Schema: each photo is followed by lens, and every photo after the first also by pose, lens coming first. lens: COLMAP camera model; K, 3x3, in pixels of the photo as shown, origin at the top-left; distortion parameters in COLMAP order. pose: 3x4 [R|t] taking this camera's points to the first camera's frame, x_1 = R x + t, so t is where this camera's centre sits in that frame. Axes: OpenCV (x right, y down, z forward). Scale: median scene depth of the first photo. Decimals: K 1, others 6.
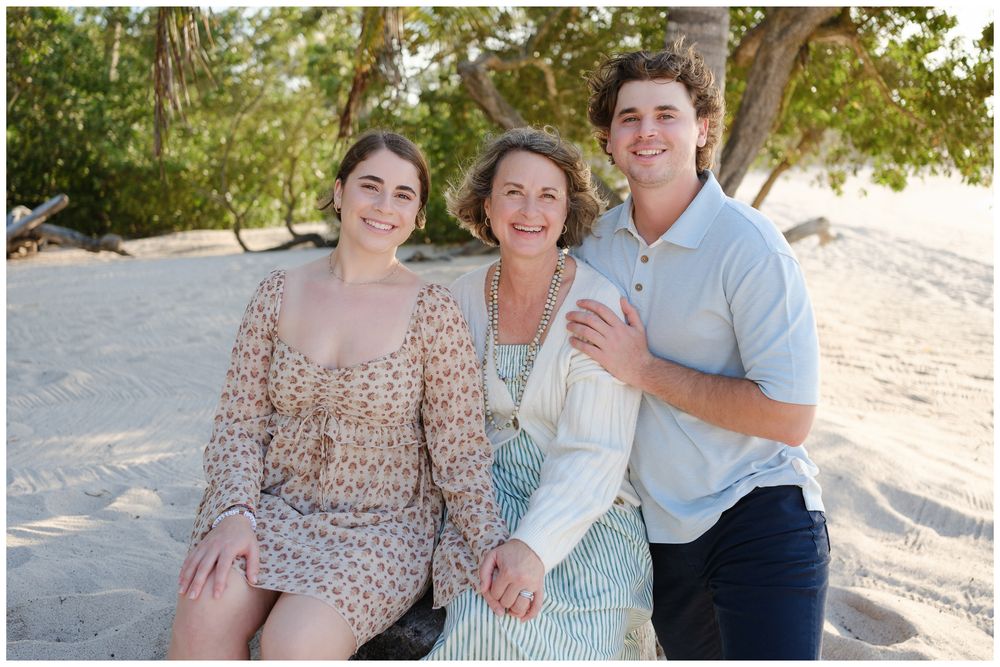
lens RADIAL K [[1050.7, 0, 498.4], [0, 1050.7, 342.8], [0, 0, 1]] dist [0.007740, 0.000000]
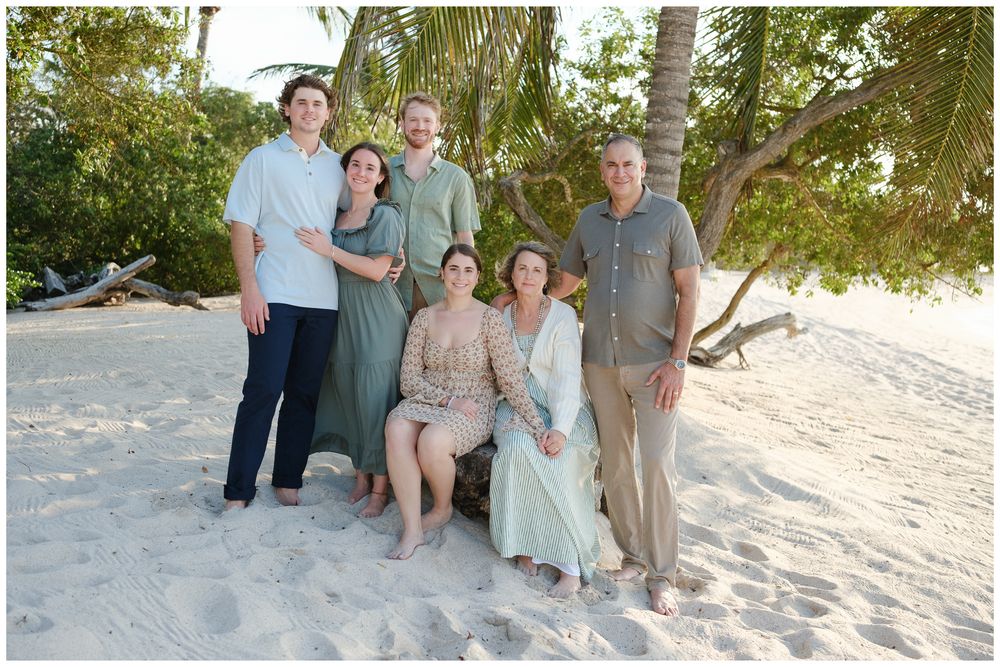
lens RADIAL K [[1050.7, 0, 499.5], [0, 1050.7, 329.1], [0, 0, 1]] dist [0.007740, 0.000000]
pose [[0.997823, 0.064178, -0.015194, -0.003438], [-0.065321, 0.993481, -0.093430, 0.042805], [0.009099, 0.094219, 0.995510, -0.262418]]
